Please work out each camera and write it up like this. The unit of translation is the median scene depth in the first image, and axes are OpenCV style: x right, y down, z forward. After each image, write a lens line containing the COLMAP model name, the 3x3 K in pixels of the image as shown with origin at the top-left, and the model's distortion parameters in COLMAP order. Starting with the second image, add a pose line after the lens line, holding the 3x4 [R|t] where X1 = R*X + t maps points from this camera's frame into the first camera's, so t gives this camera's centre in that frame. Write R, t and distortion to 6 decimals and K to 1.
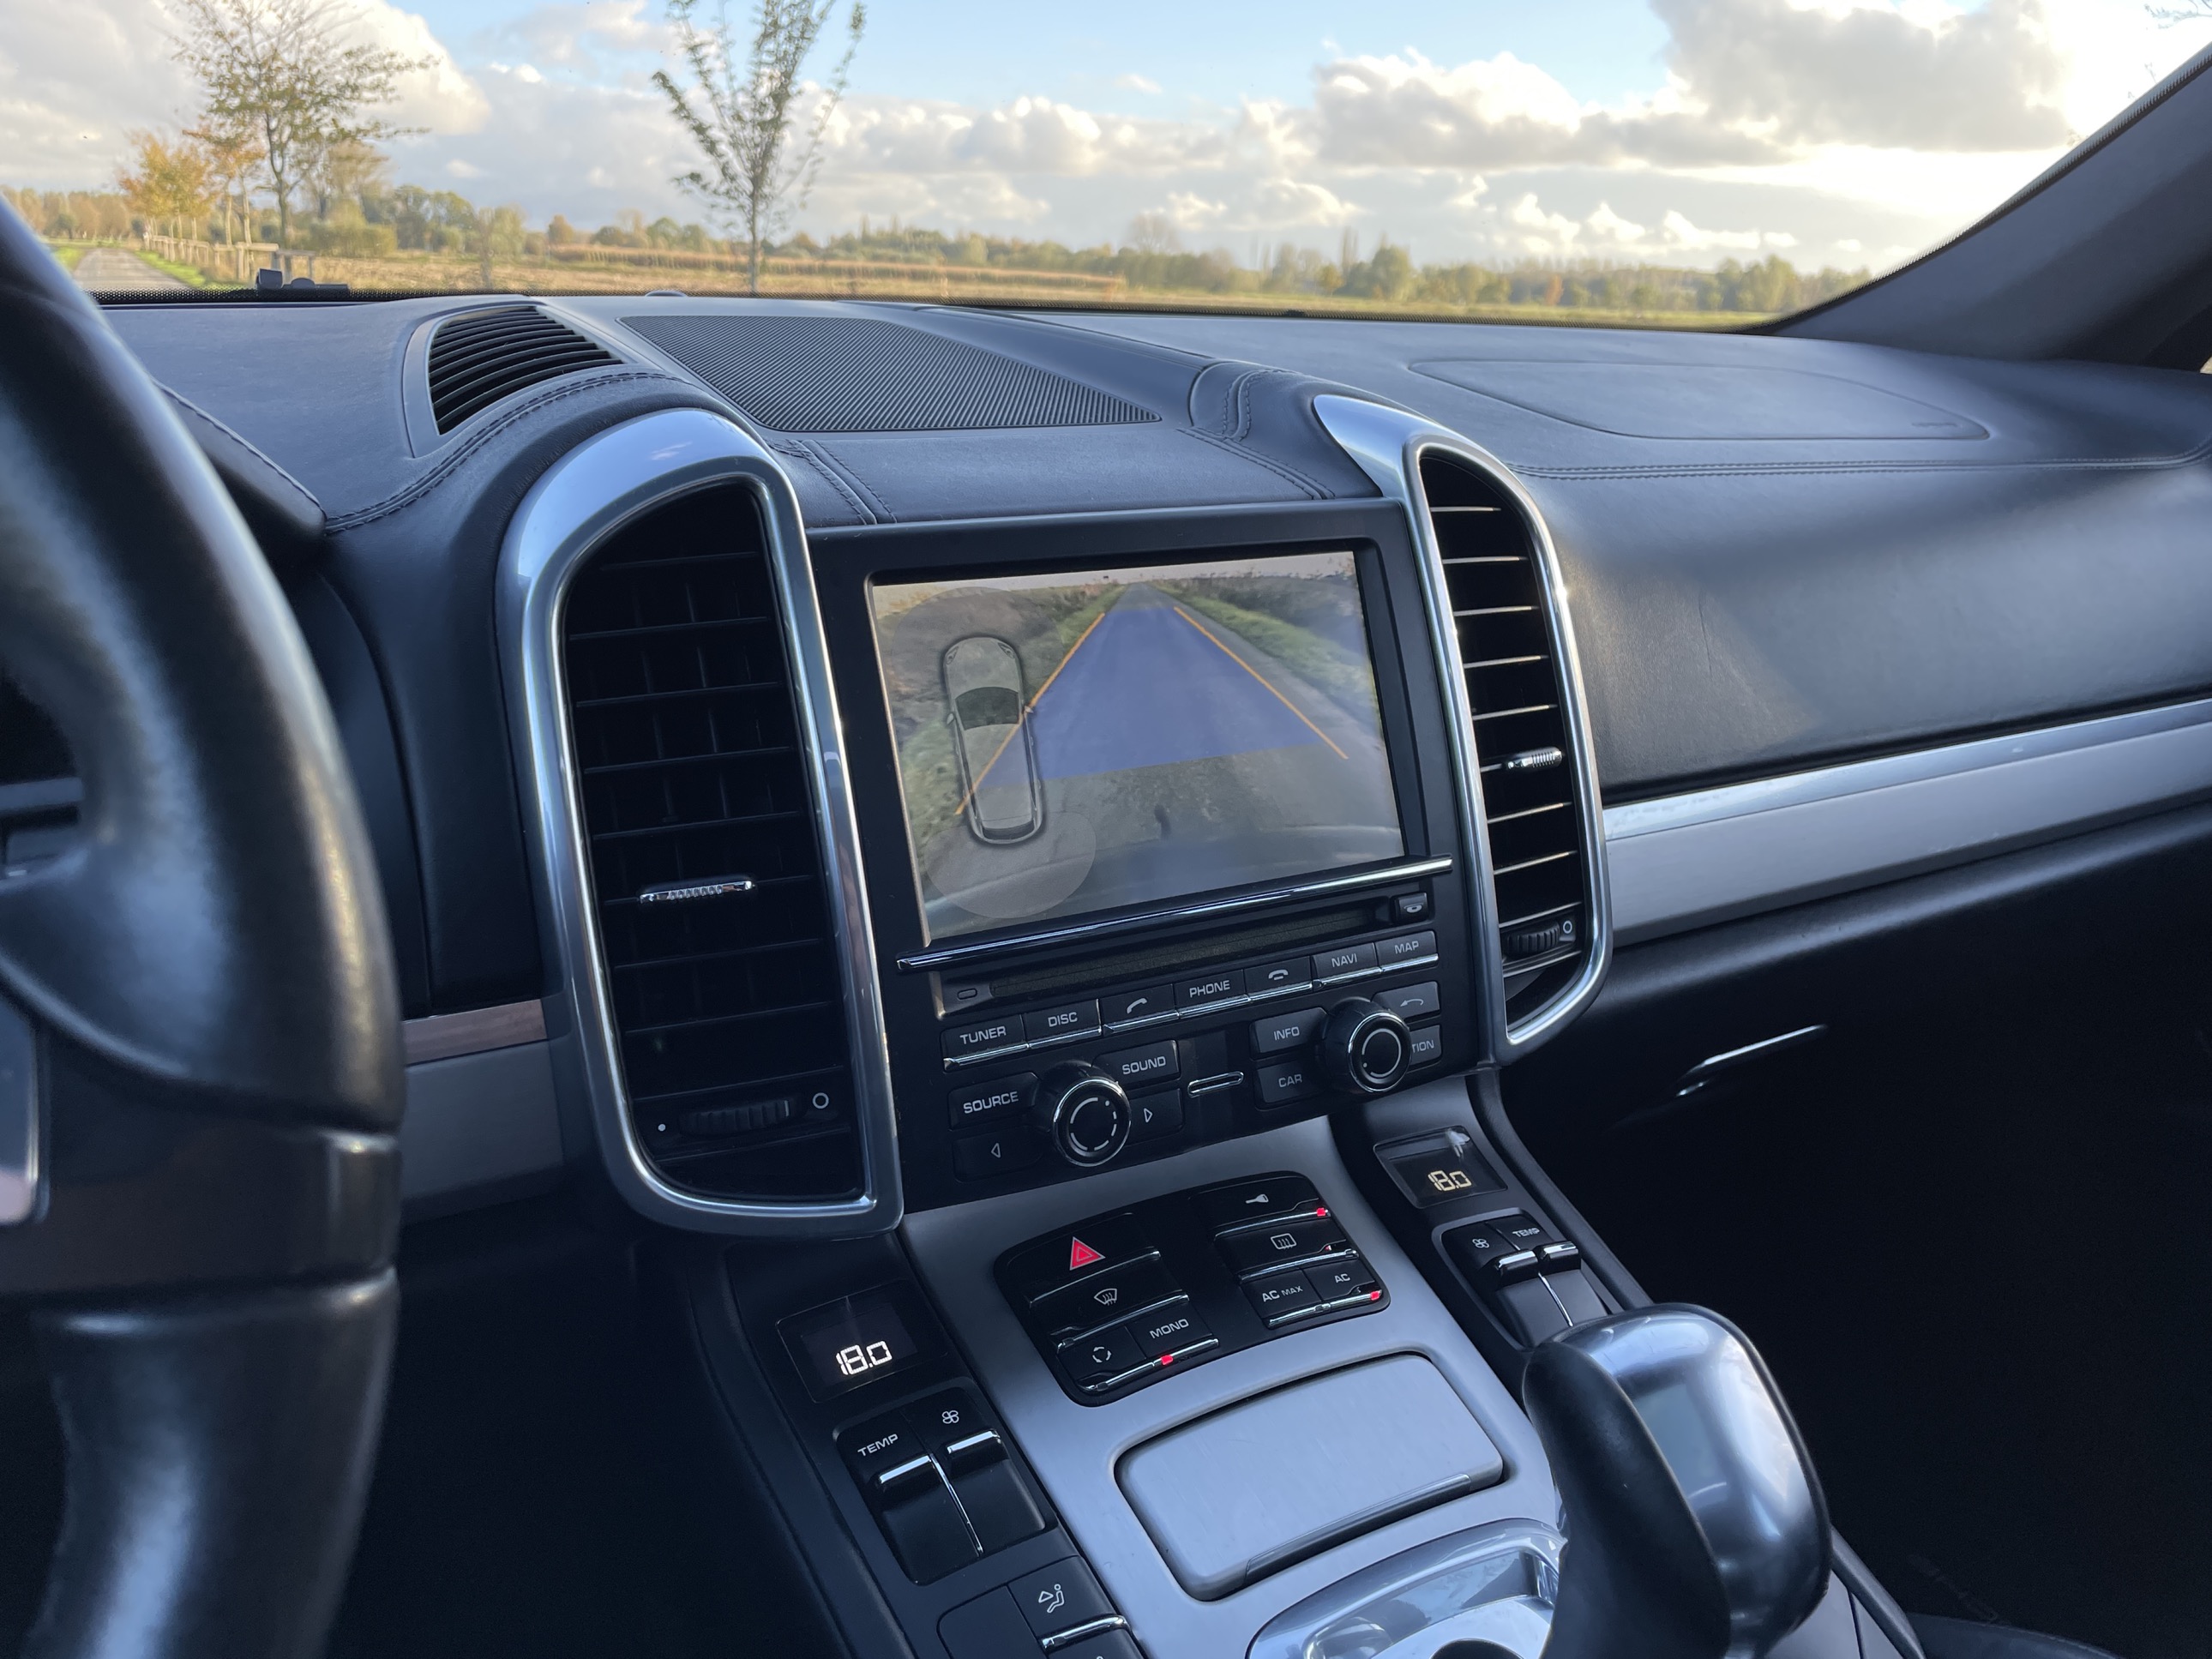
lens RADIAL K [[1658.0, 0, 1106.0], [0, 1658.0, 829.5], [0, 0, 1]] dist [0.115376, -0.207024]
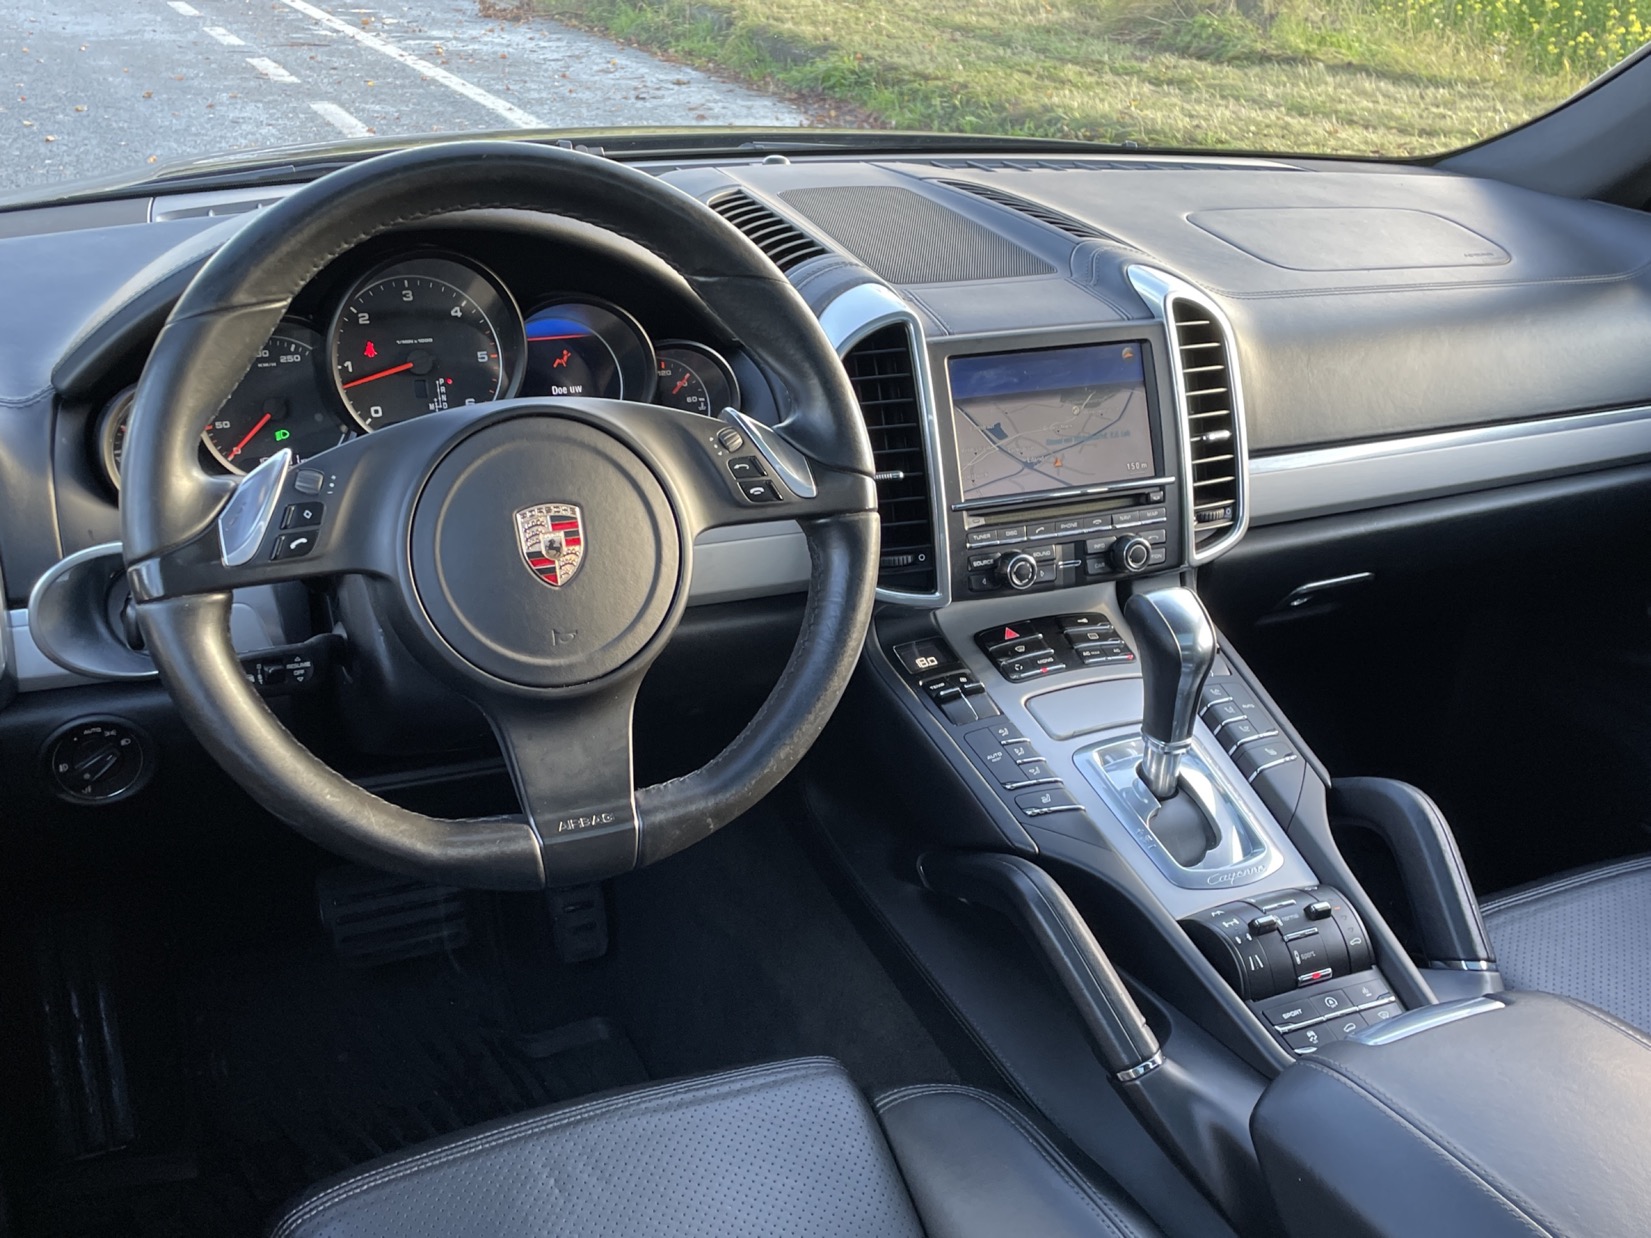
lens RADIAL K [[1643.2, 0, 825.5], [0, 1643.2, 619.0], [0, 0, 1]] dist [0.151712, -0.311444]
pose [[0.997322, 0.041825, -0.059990, -0.133079], [-0.036500, 0.995515, 0.087274, 0.029545], [0.063371, -0.084850, 0.994376, -1.348184]]
